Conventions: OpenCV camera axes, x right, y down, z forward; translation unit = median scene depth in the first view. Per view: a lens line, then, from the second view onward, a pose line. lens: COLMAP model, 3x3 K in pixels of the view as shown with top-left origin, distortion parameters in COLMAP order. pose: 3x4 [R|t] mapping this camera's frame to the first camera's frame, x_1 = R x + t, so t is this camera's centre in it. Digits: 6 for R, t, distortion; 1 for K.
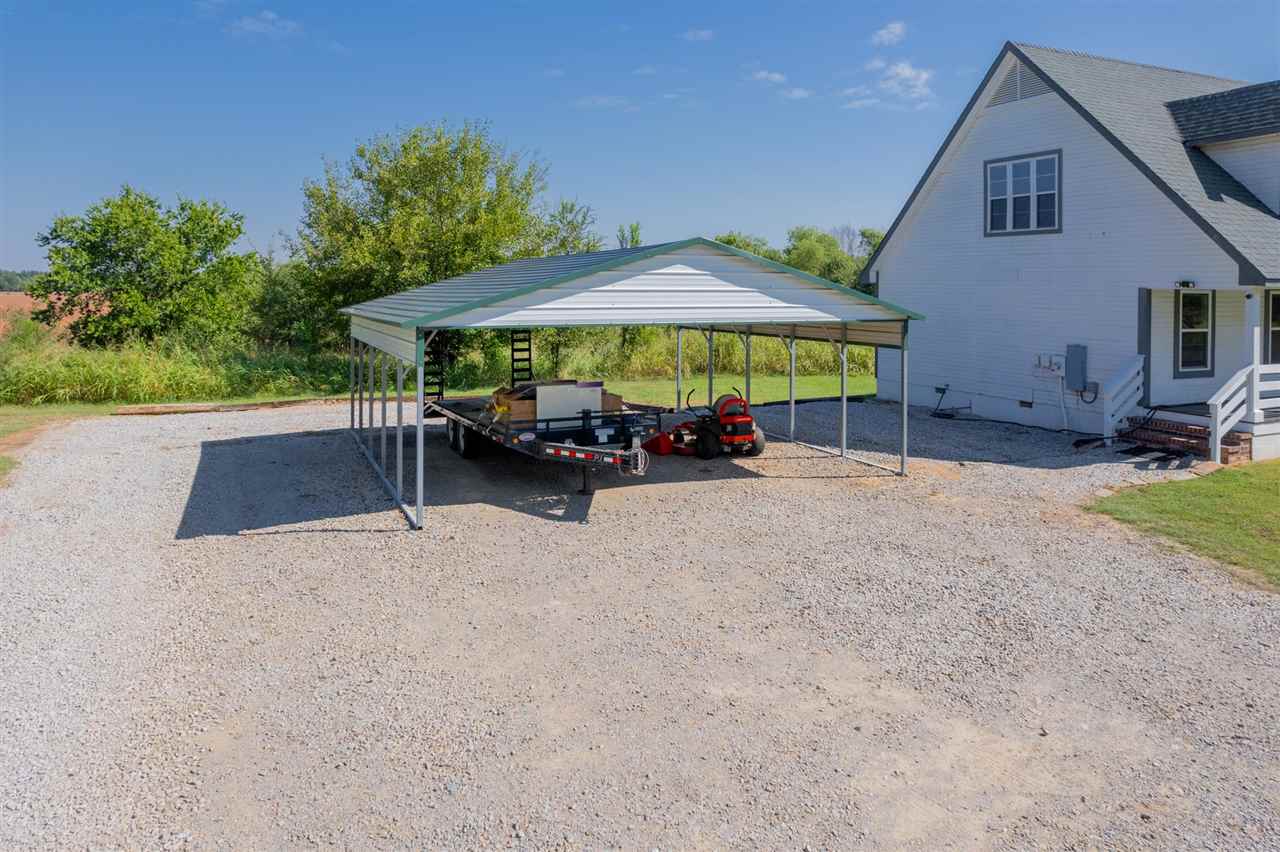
lens RADIAL K [[854.3, 0, 631.8], [0, 854.3, 295.6], [0, 0, 1]] dist [-0.008149, 0.005945]
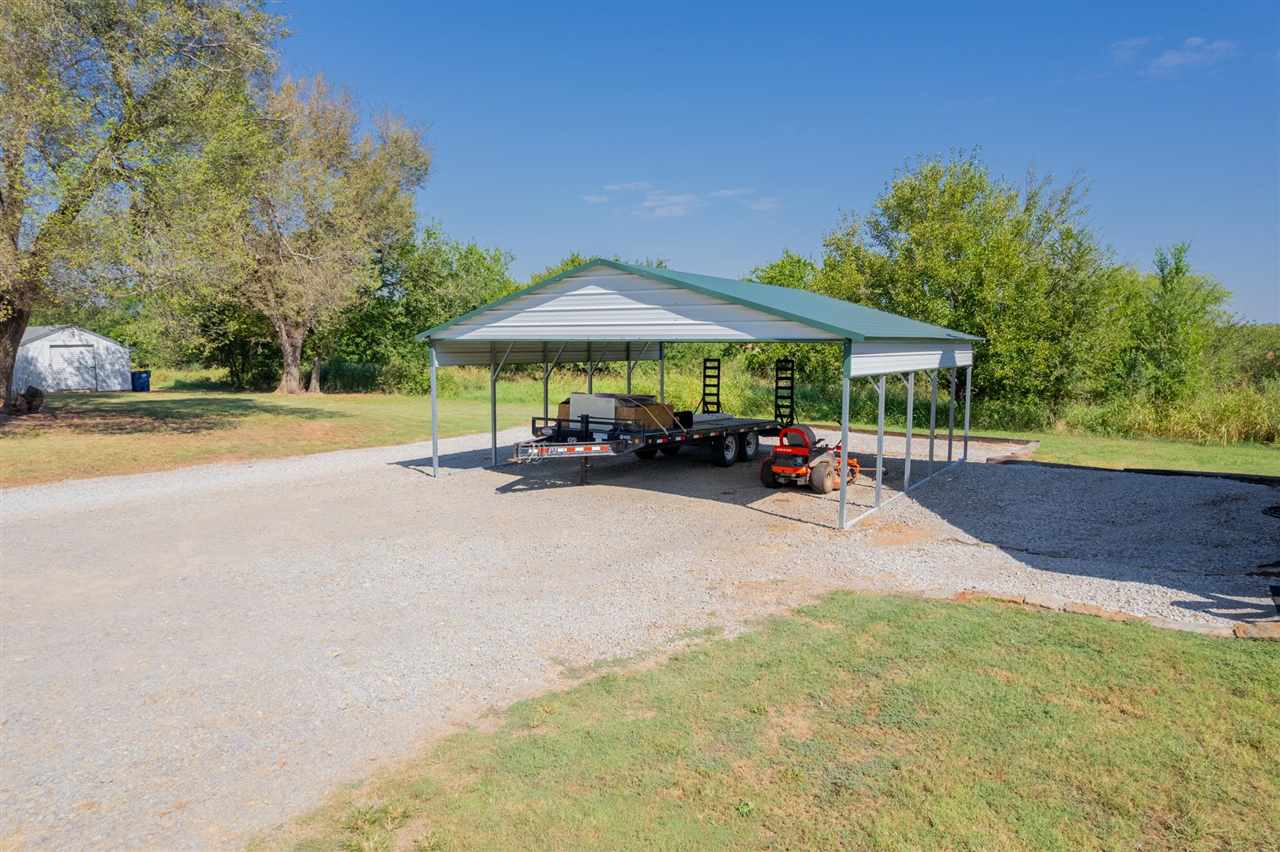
lens RADIAL K [[790.1, 0, 649.5], [0, 790.1, 430.7], [0, 0, 1]] dist [-0.024134, 0.003335]
pose [[0.553253, 0.093289, -0.827773, 0.614470], [-0.008273, 0.994276, 0.106525, 0.026156], [0.832972, -0.052087, 0.550858, 0.319225]]
